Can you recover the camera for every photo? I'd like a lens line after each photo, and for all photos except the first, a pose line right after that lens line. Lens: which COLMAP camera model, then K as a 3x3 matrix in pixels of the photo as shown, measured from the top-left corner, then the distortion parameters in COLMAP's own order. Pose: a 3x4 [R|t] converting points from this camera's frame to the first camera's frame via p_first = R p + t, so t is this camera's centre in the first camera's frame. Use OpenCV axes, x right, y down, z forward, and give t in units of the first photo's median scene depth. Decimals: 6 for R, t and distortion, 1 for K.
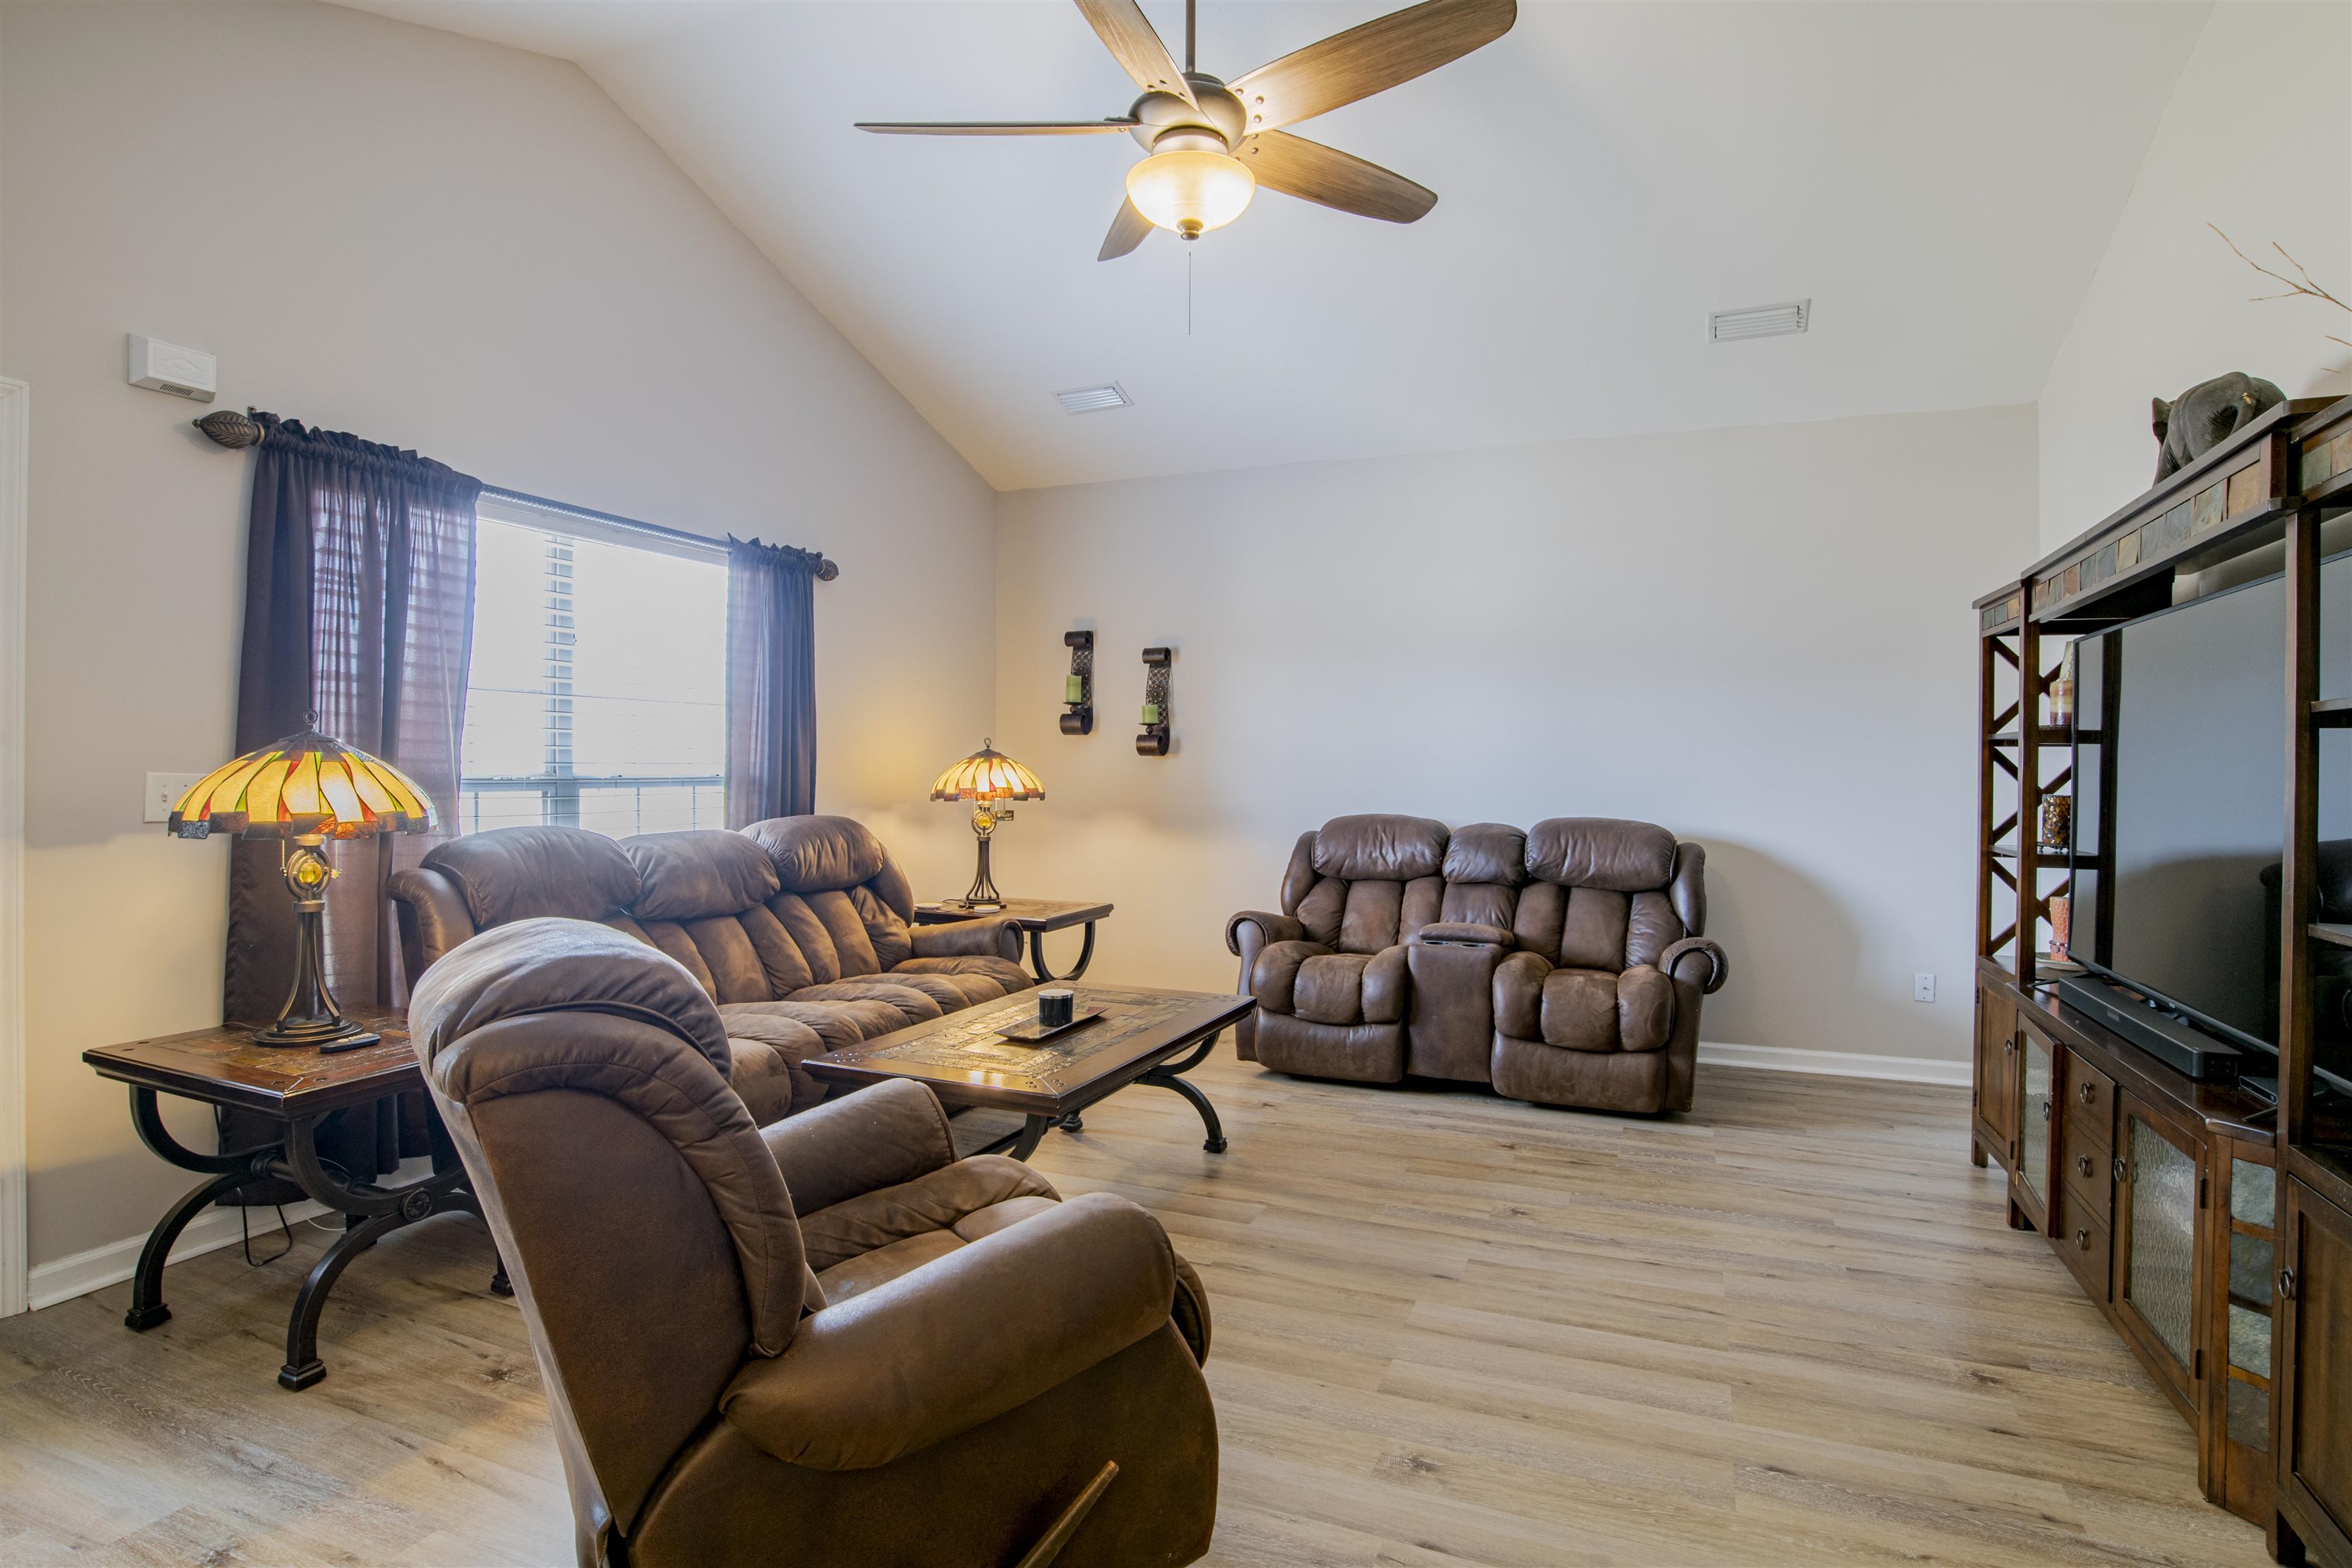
lens RADIAL K [[1203.5, 0, 1196.5], [0, 1203.5, 769.8], [0, 0, 1]] dist [-0.062225, 0.021638]
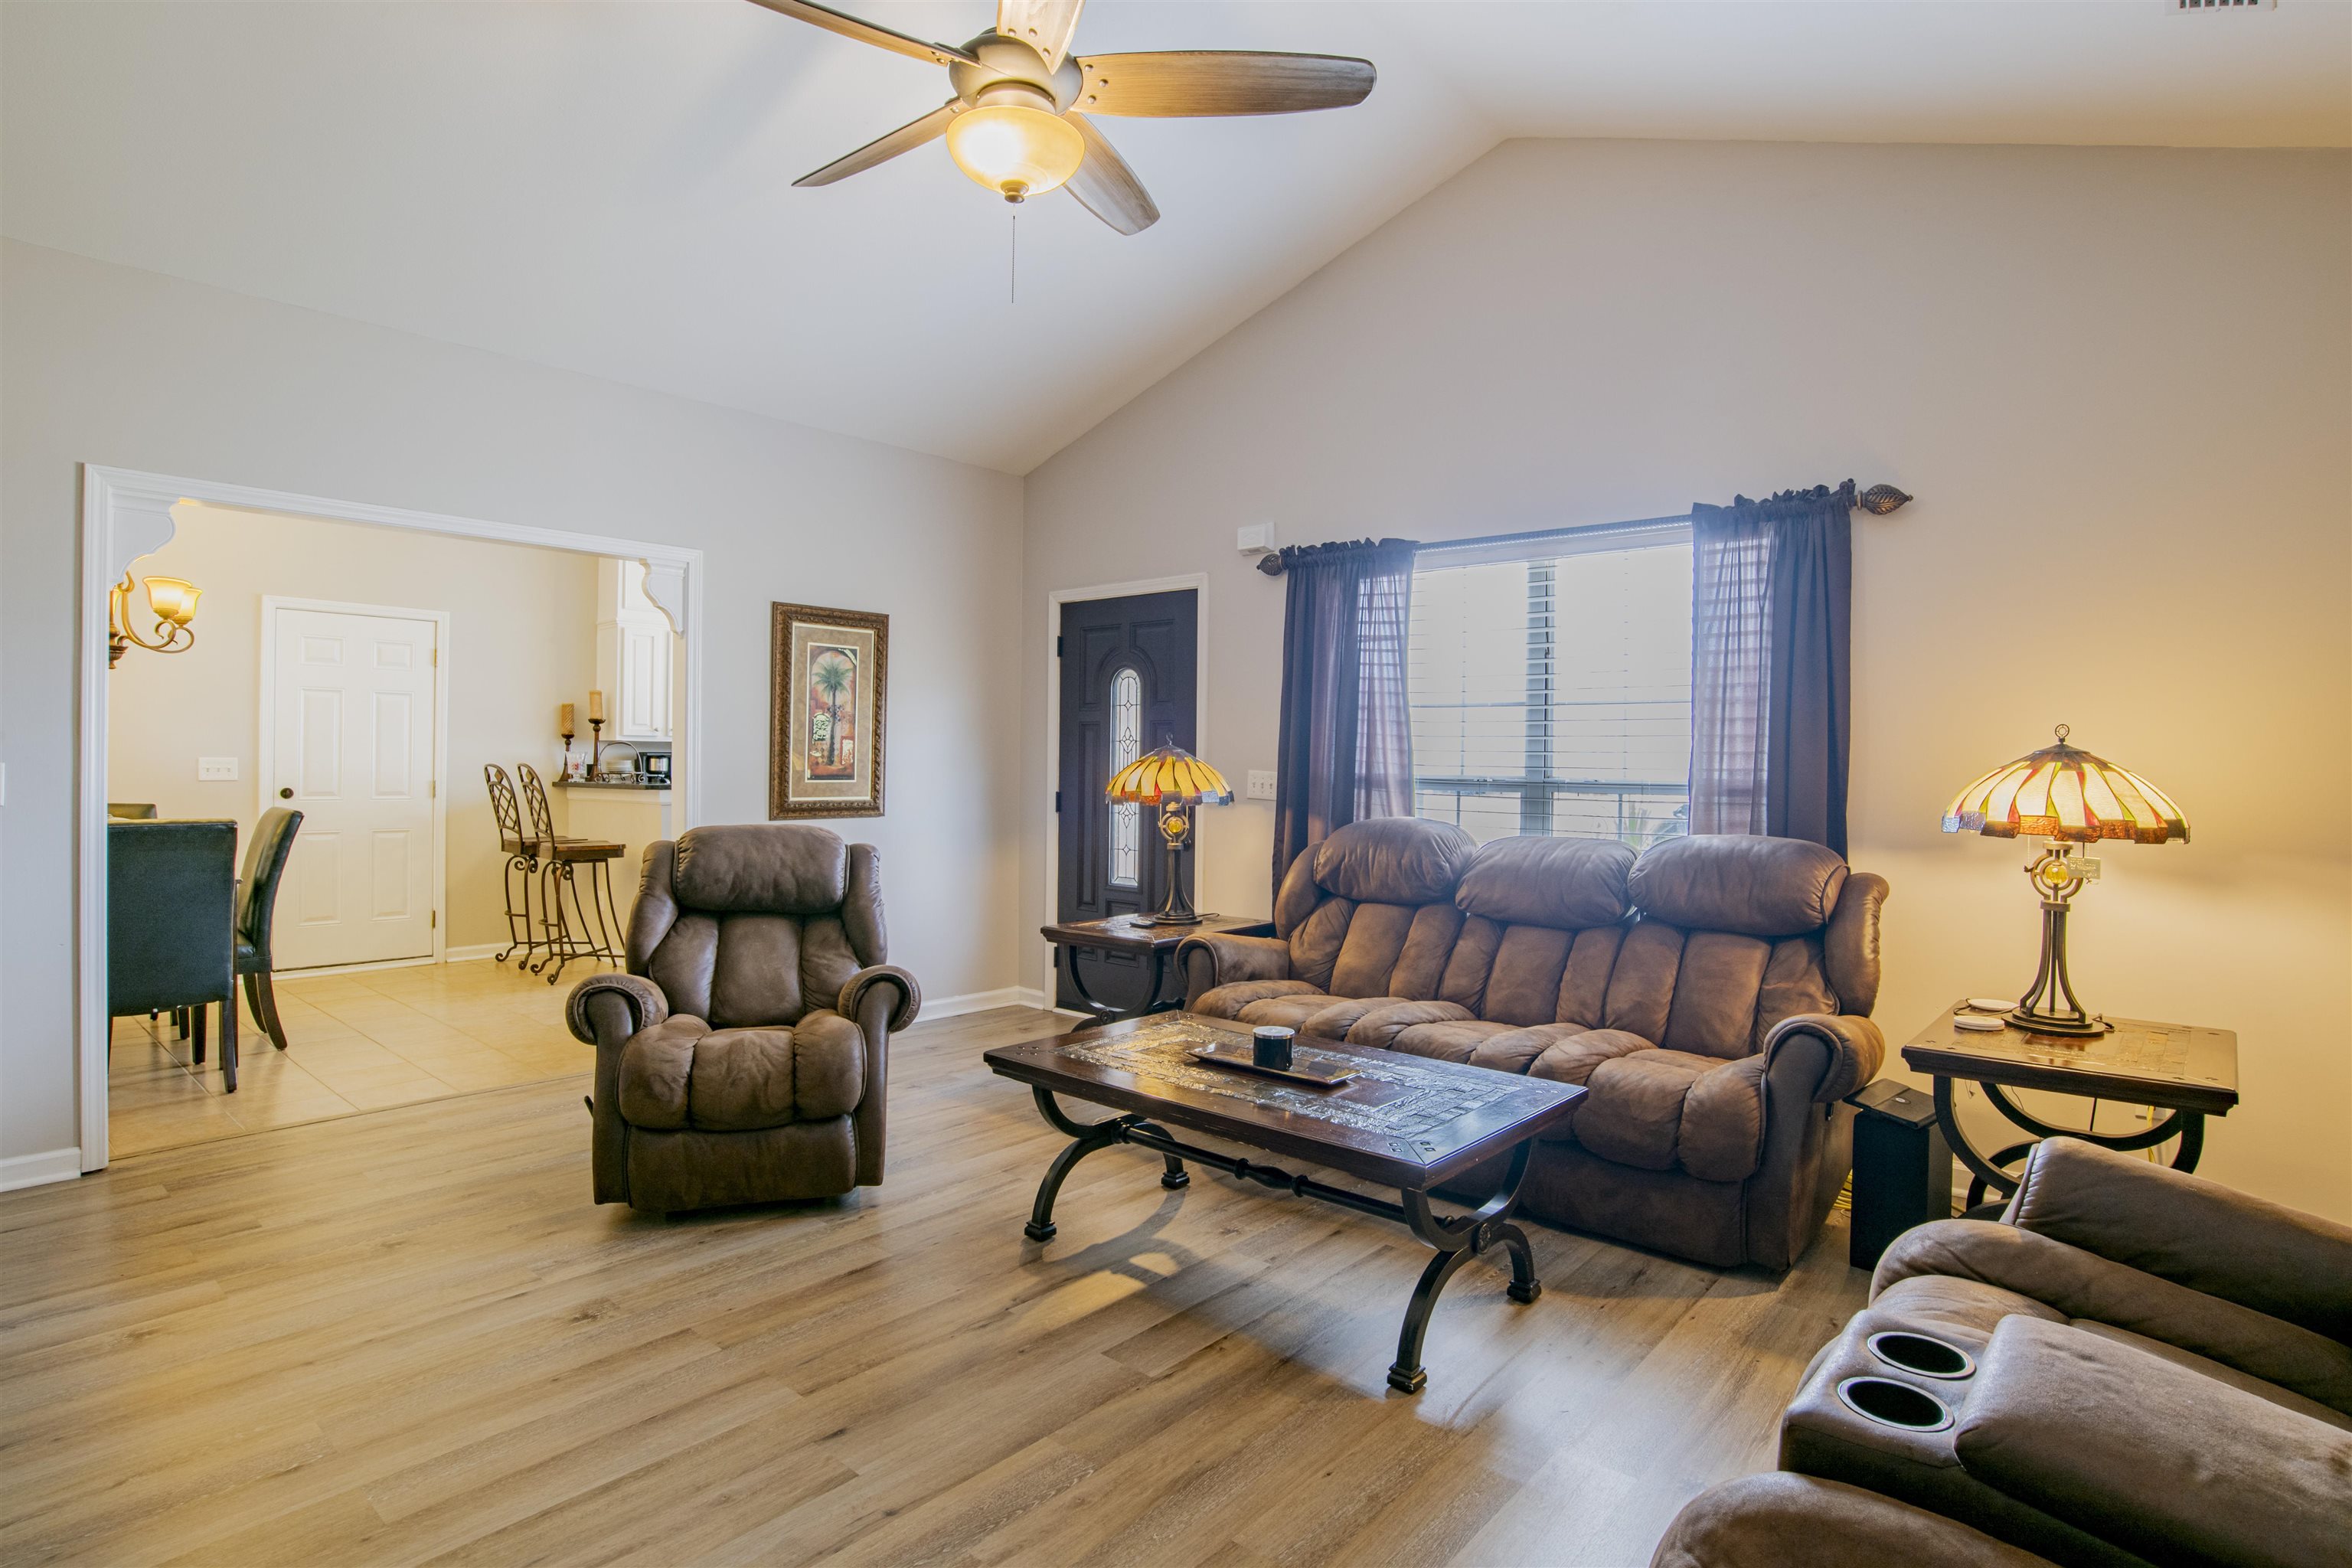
lens RADIAL K [[1203.5, 0, 1189.6], [0, 1203.5, 771.4], [0, 0, 1]] dist [-0.062225, 0.021638]
pose [[-0.315480, -0.002565, -0.948929, 0.621333], [-0.017646, 0.999839, 0.003164, 0.000201], [0.948768, 0.017743, -0.315474, 1.059705]]
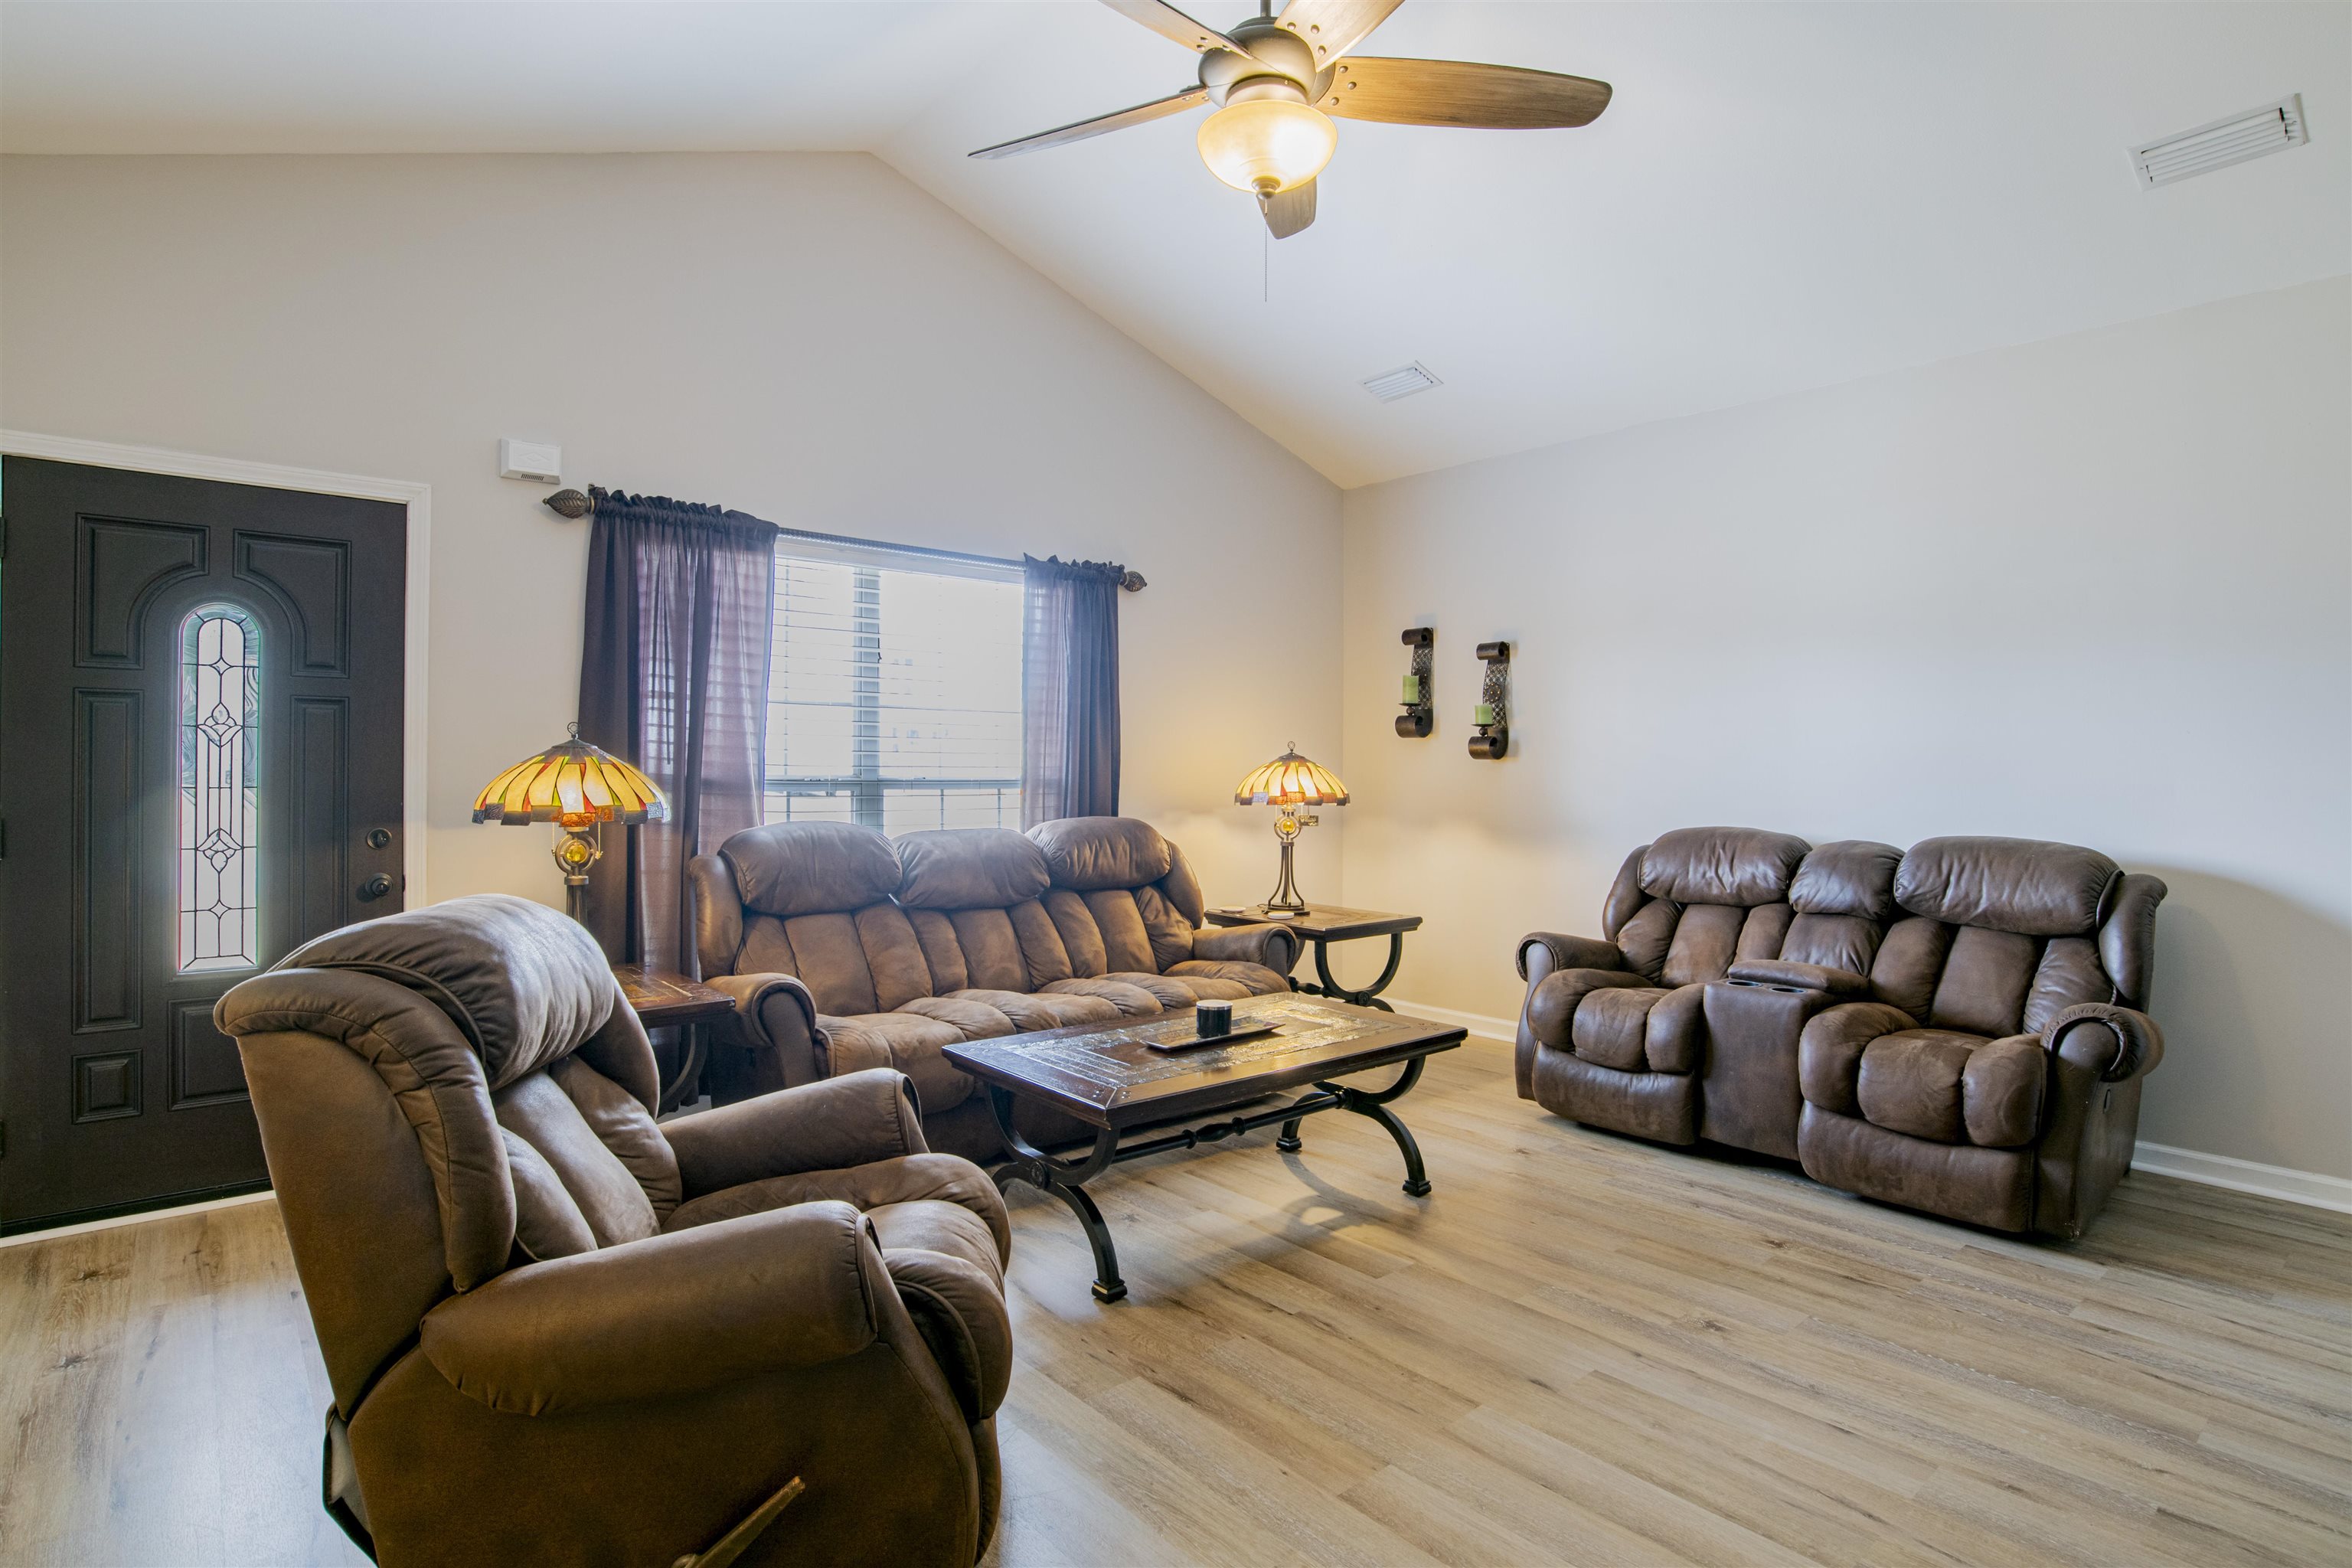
lens RADIAL K [[1203.5, 0, 1189.5], [0, 1203.5, 769.5], [0, 0, 1]] dist [-0.062225, 0.021638]
pose [[0.892354, 0.000420, -0.451335, 0.264485], [-0.002809, 0.999985, -0.004621, 0.001739], [0.451327, 0.005392, 0.892343, 0.112113]]
